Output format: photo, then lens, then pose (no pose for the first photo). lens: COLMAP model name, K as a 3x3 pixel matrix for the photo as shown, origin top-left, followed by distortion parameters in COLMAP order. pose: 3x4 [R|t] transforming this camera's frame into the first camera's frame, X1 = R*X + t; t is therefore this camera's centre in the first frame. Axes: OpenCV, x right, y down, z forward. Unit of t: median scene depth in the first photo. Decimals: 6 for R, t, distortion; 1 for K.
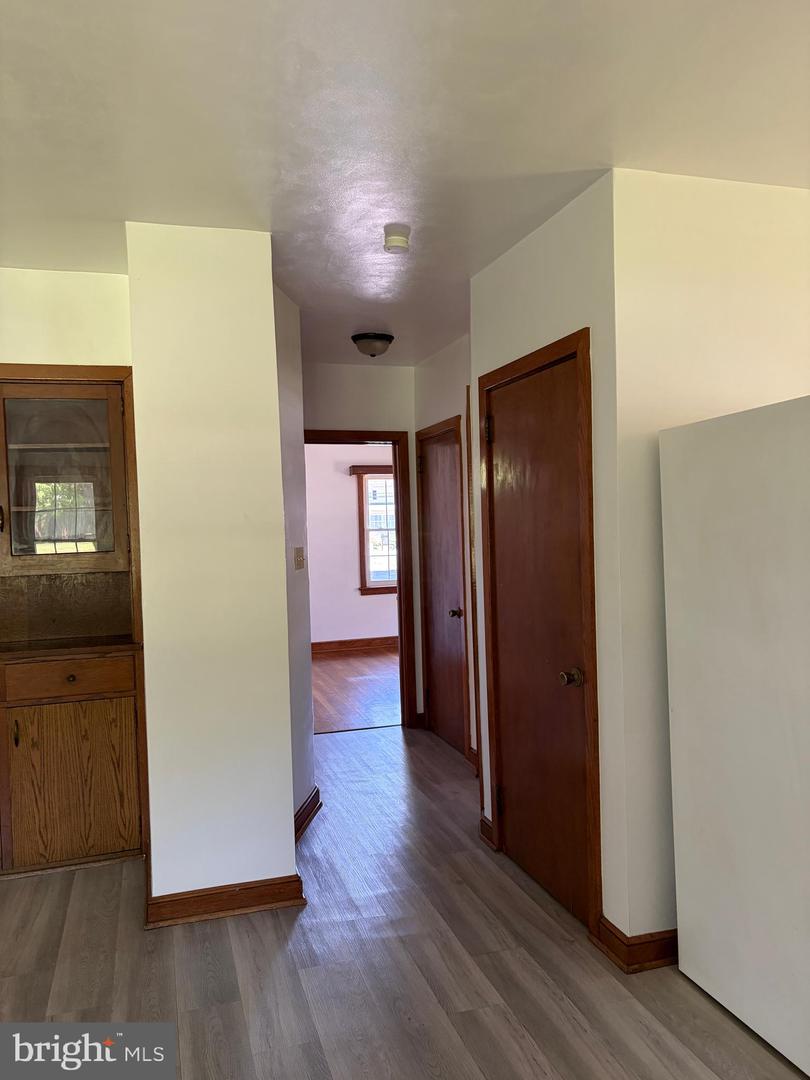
lens RADIAL K [[824.6, 0, 406.6], [0, 824.6, 539.2], [0, 0, 1]] dist [0.030033, -0.011868]
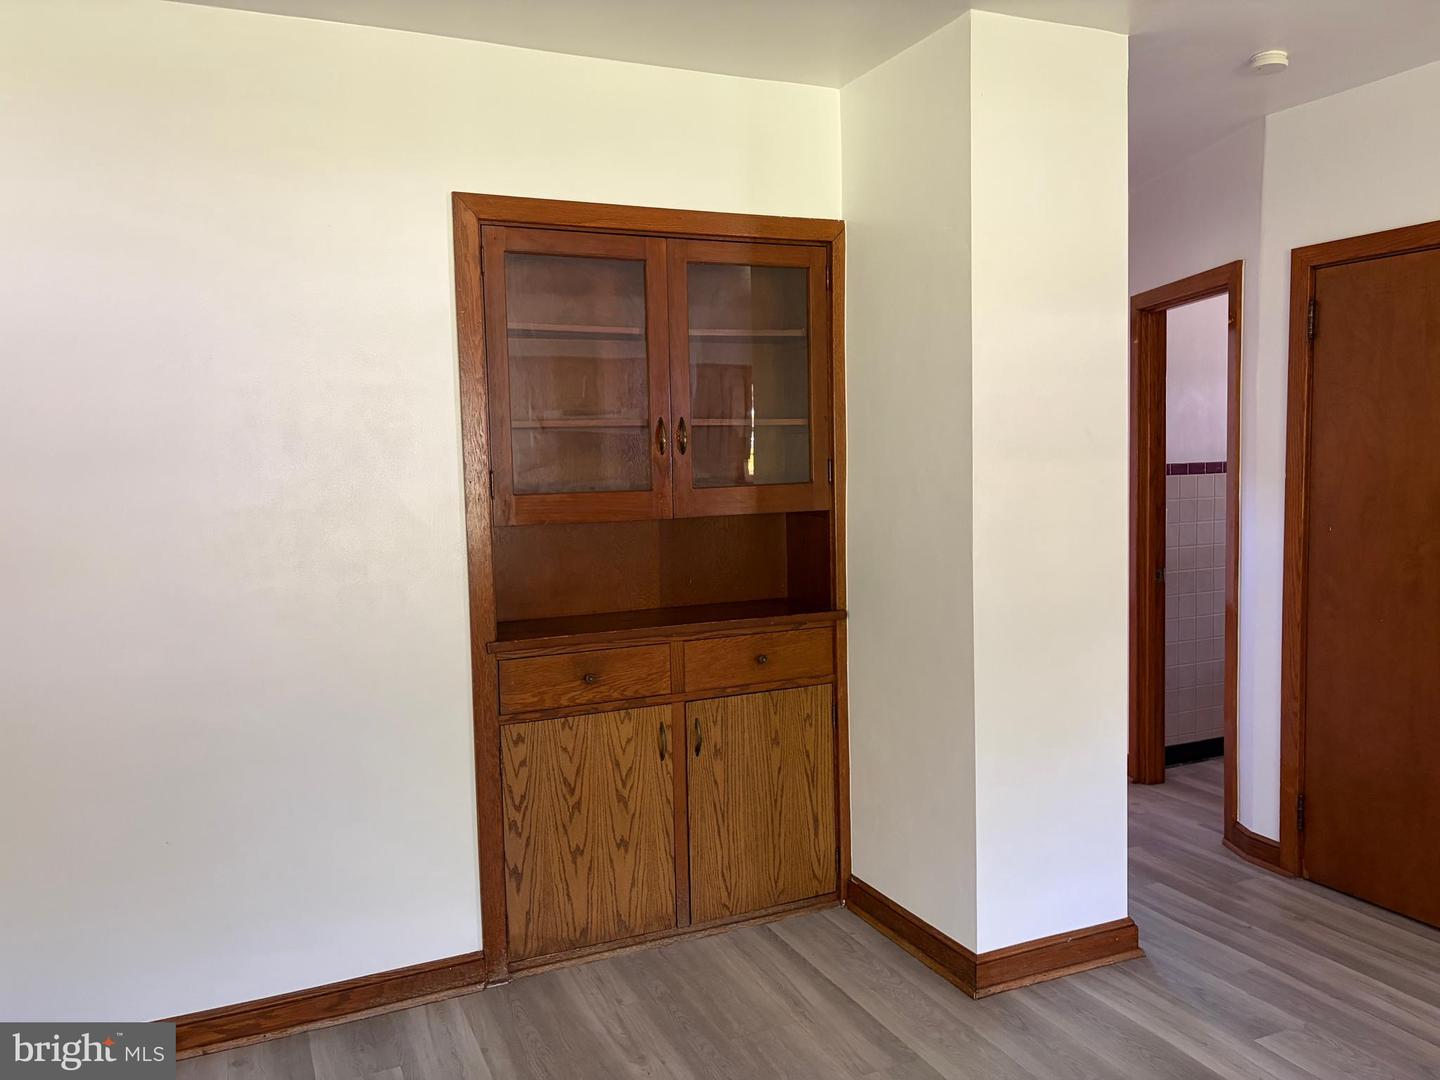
lens RADIAL K [[1099.5, 0, 728.7], [0, 1099.5, 514.3], [0, 0, 1]] dist [0.030033, -0.011868]
pose [[0.991742, -0.001343, 0.128243, -0.555311], [-0.002468, 0.999560, 0.029559, 0.015036], [-0.128226, -0.029631, 0.991302, 0.068083]]
